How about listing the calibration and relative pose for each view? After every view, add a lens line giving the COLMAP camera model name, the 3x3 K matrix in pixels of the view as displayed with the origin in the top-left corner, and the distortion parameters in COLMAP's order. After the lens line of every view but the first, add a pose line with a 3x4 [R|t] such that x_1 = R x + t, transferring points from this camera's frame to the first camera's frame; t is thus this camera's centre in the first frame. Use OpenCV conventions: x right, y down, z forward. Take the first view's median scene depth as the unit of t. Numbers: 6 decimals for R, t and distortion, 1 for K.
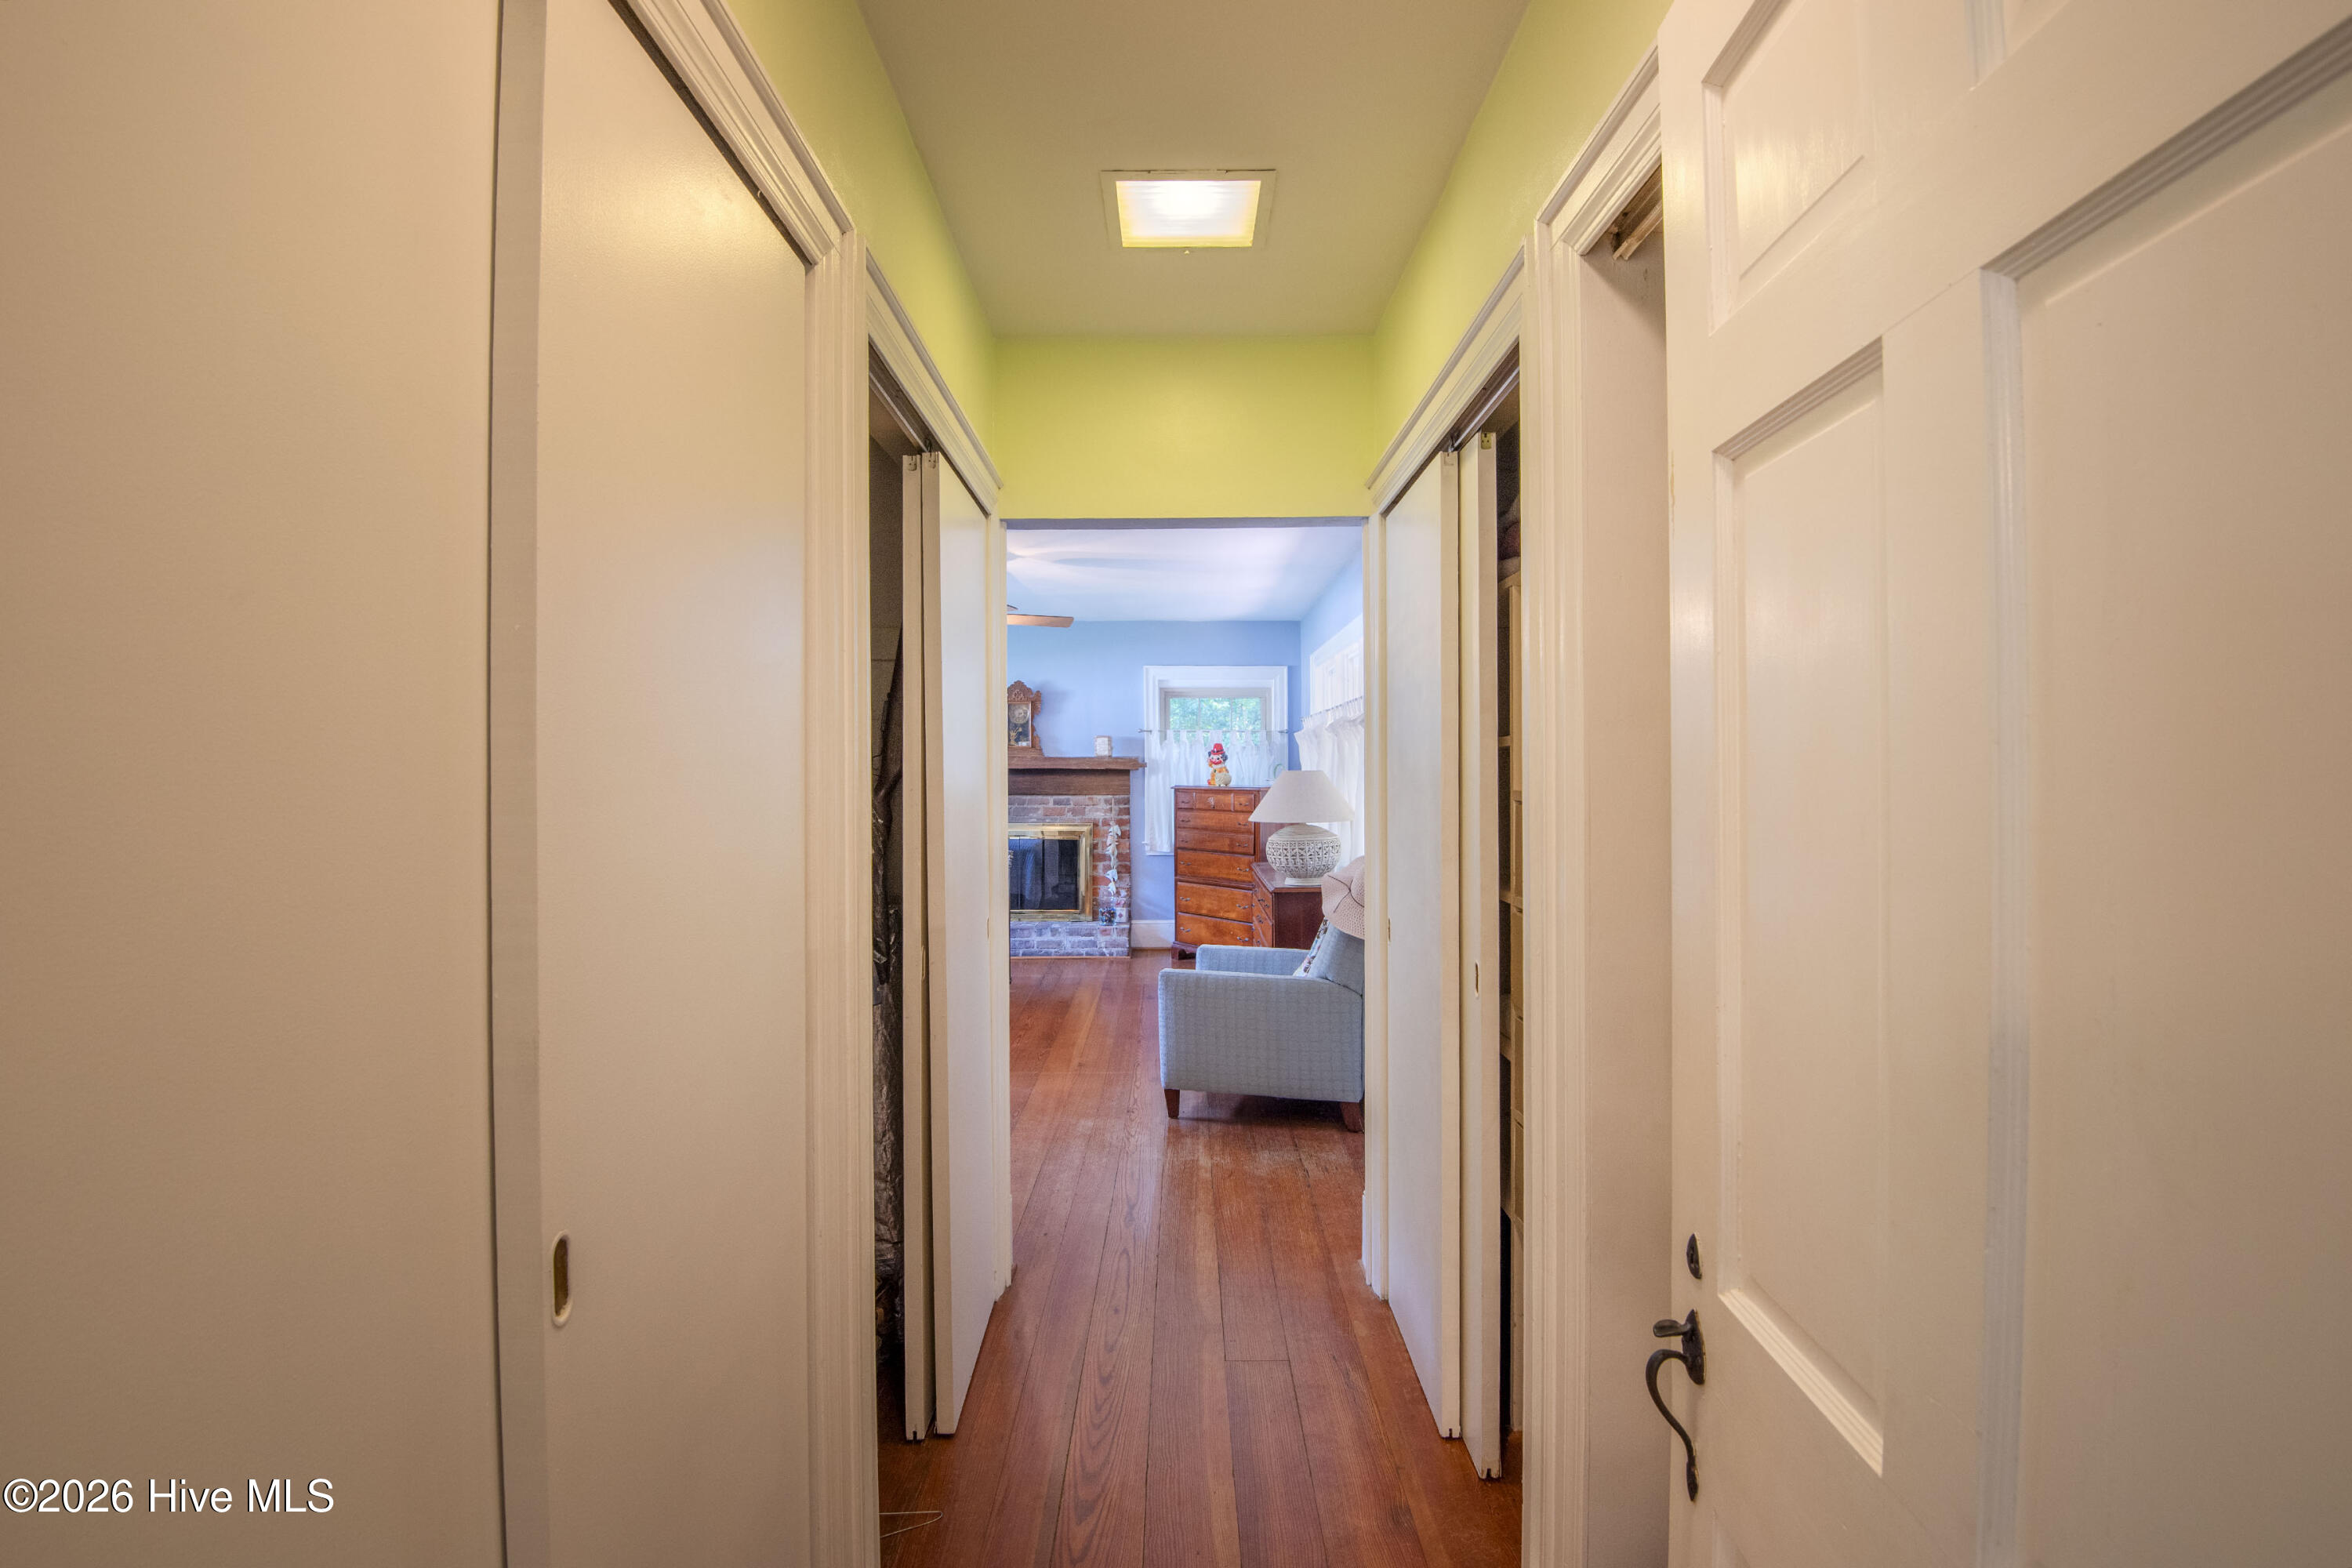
lens RADIAL K [[1092.8, 0, 1162.5], [0, 1092.8, 777.7], [0, 0, 1]] dist [-0.015190, -0.016073]
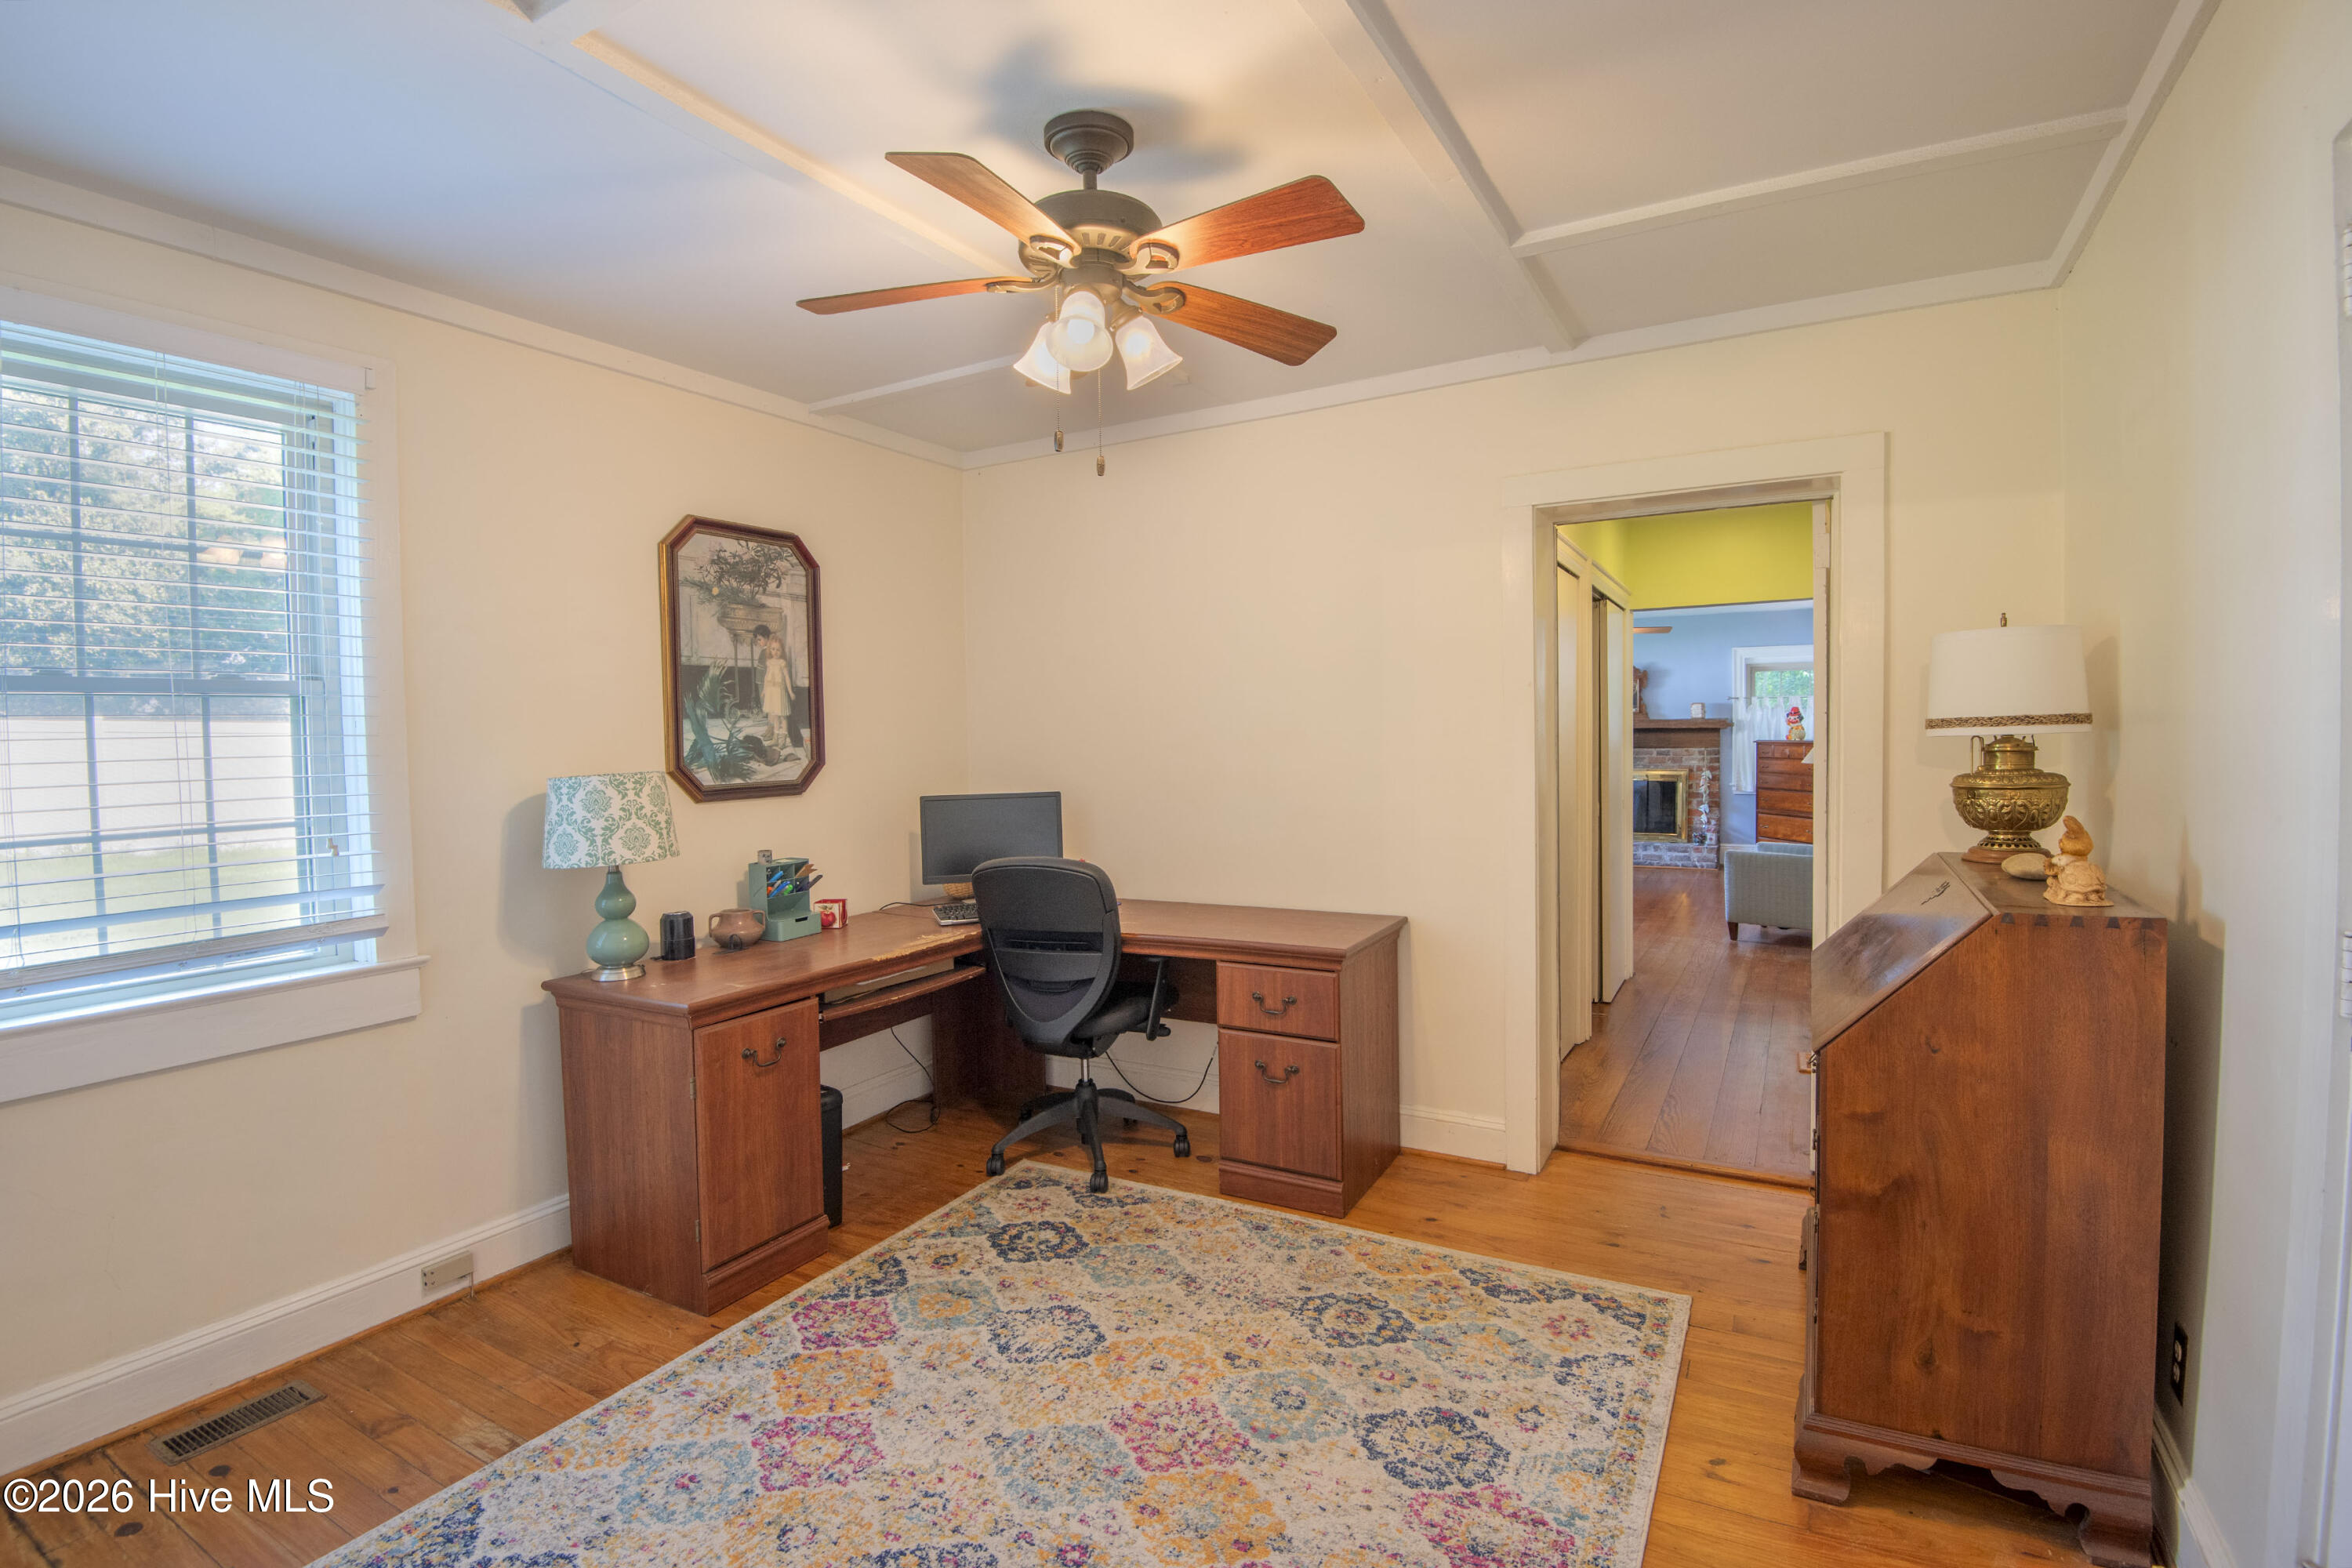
lens RADIAL K [[1068.1, 0, 1162.5], [0, 1068.1, 780.4], [0, 0, 1]] dist [-0.030003, -0.007894]
pose [[0.861226, 0.010467, -0.508114, 0.040291], [0.010320, 0.999222, 0.038076, -0.000030], [0.508117, -0.038036, 0.860448, -0.432681]]
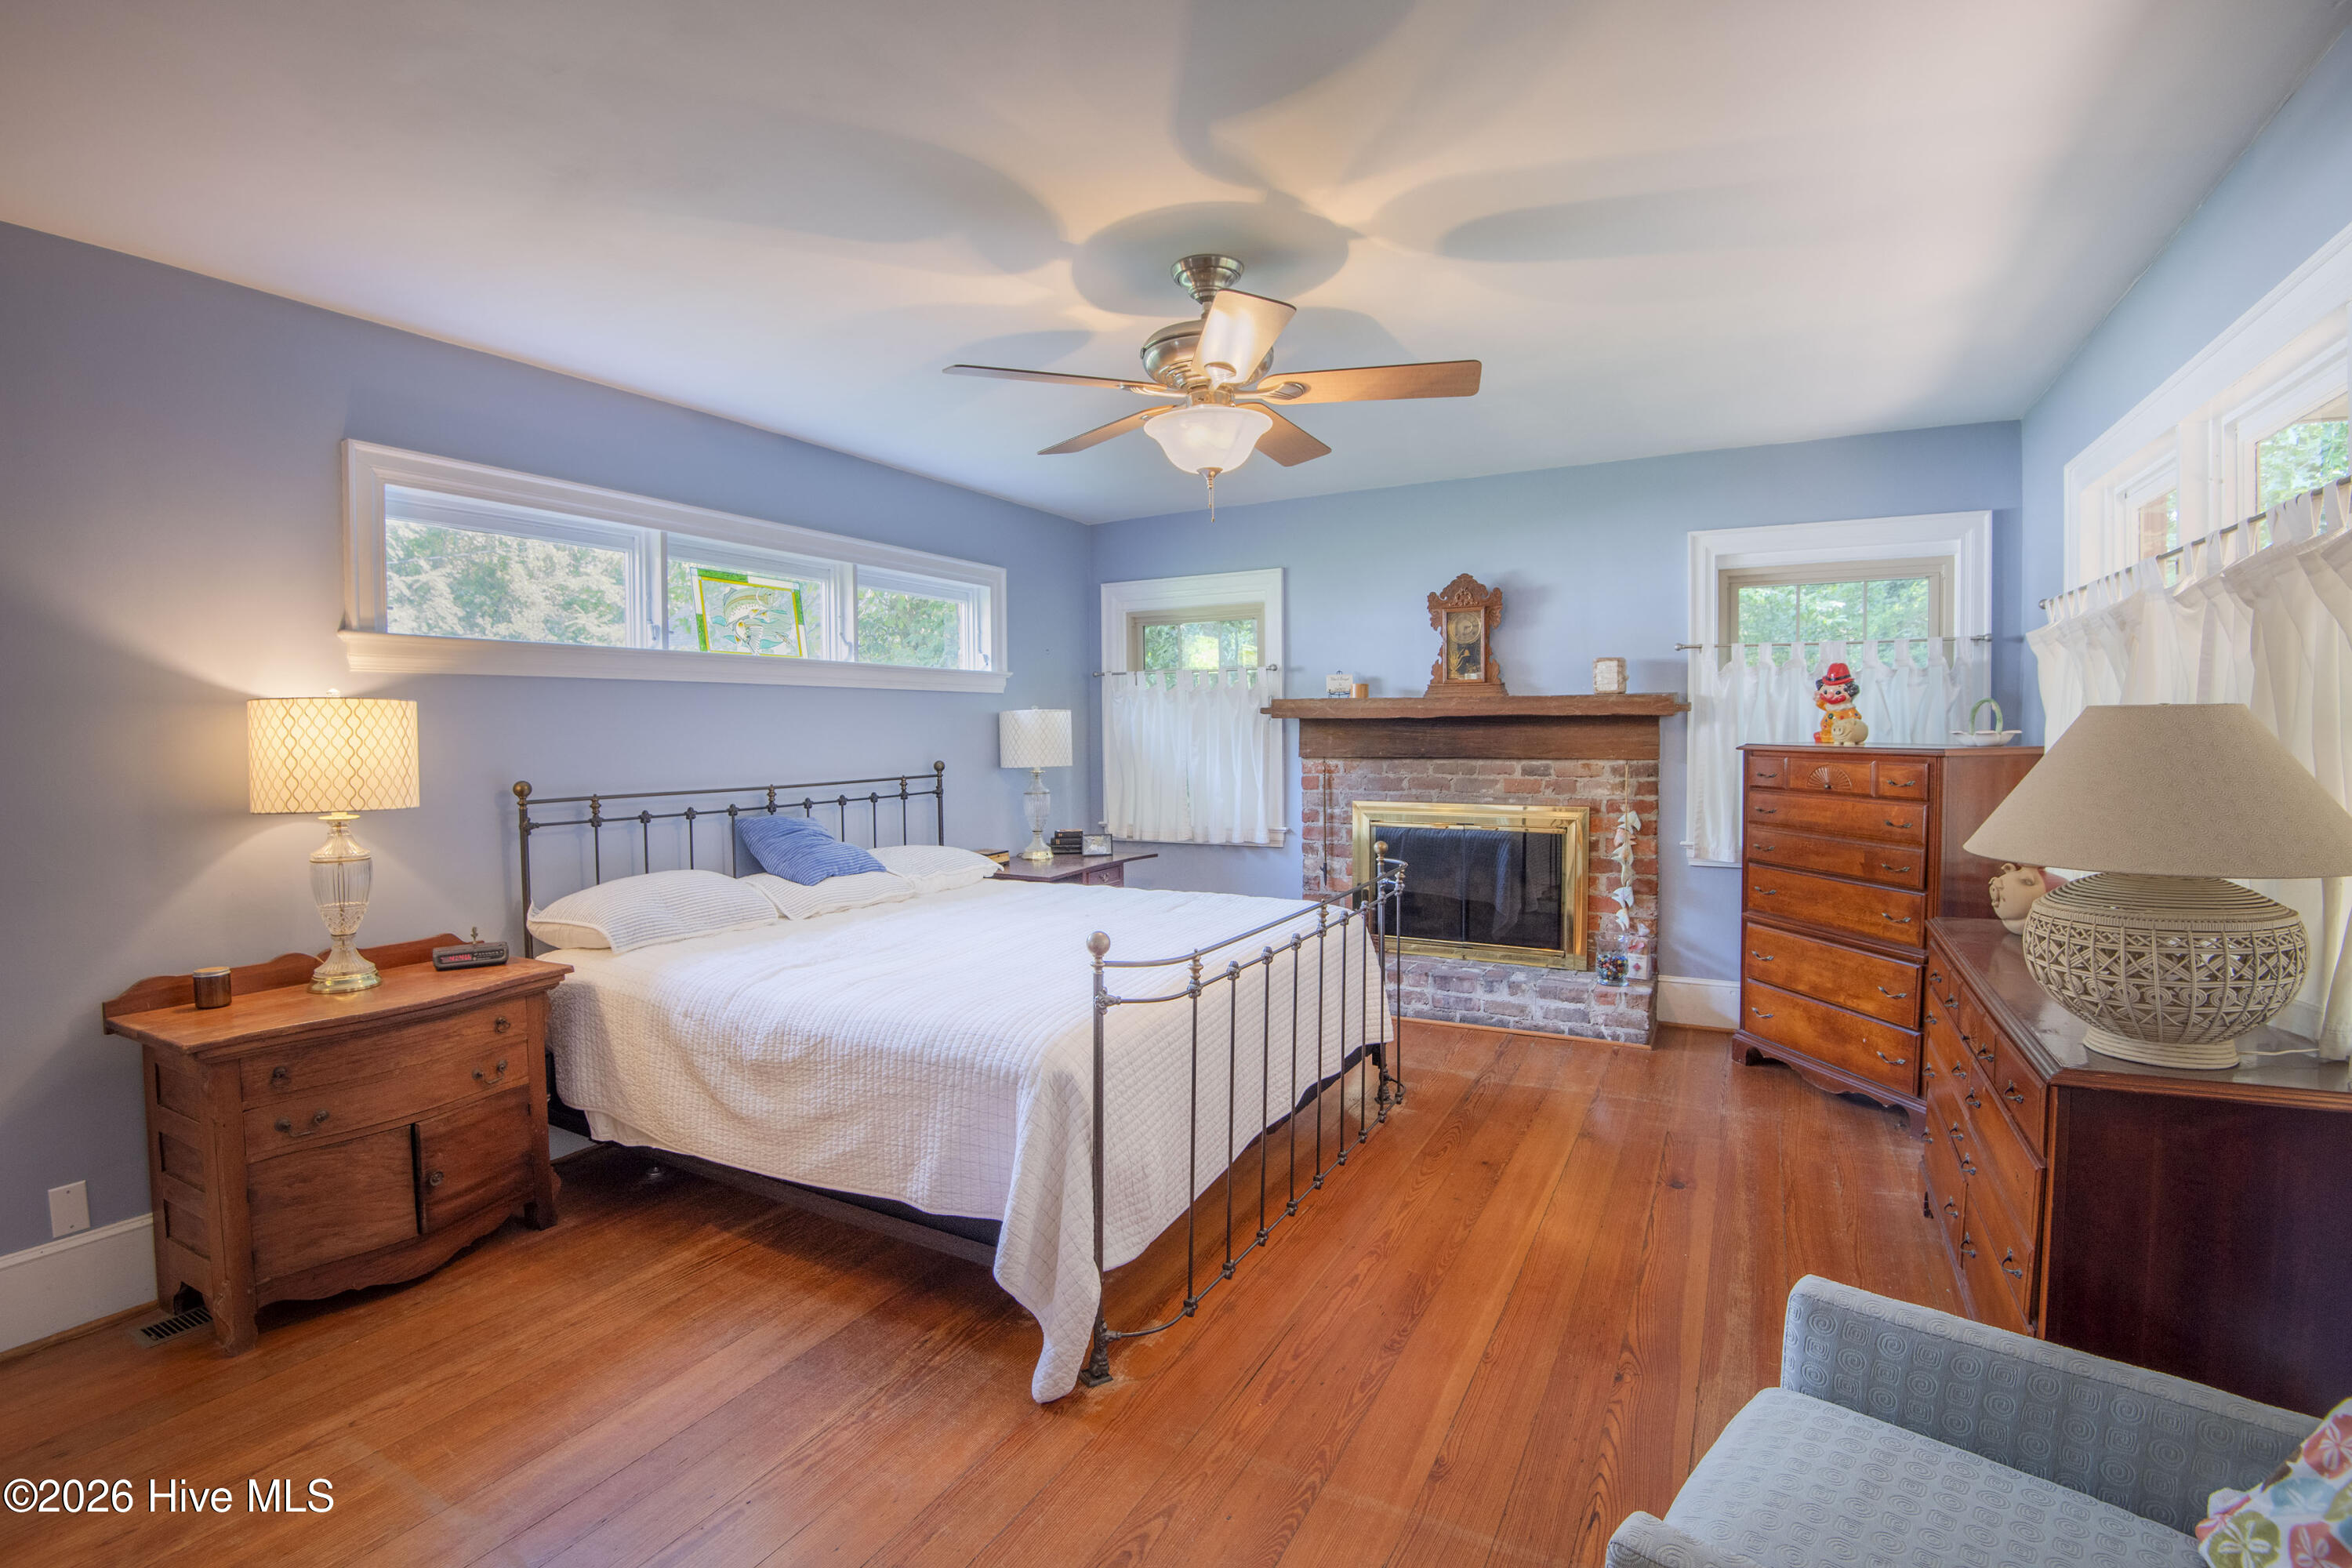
lens RADIAL K [[1092.8, 0, 1162.5], [0, 1092.8, 777.7], [0, 0, 1]] dist [-0.015190, -0.016073]
pose [[0.881667, 0.014459, -0.471651, 0.010599], [0.005531, 0.999145, 0.040969, 0.000262], [0.471840, -0.038730, 0.880833, 0.376204]]
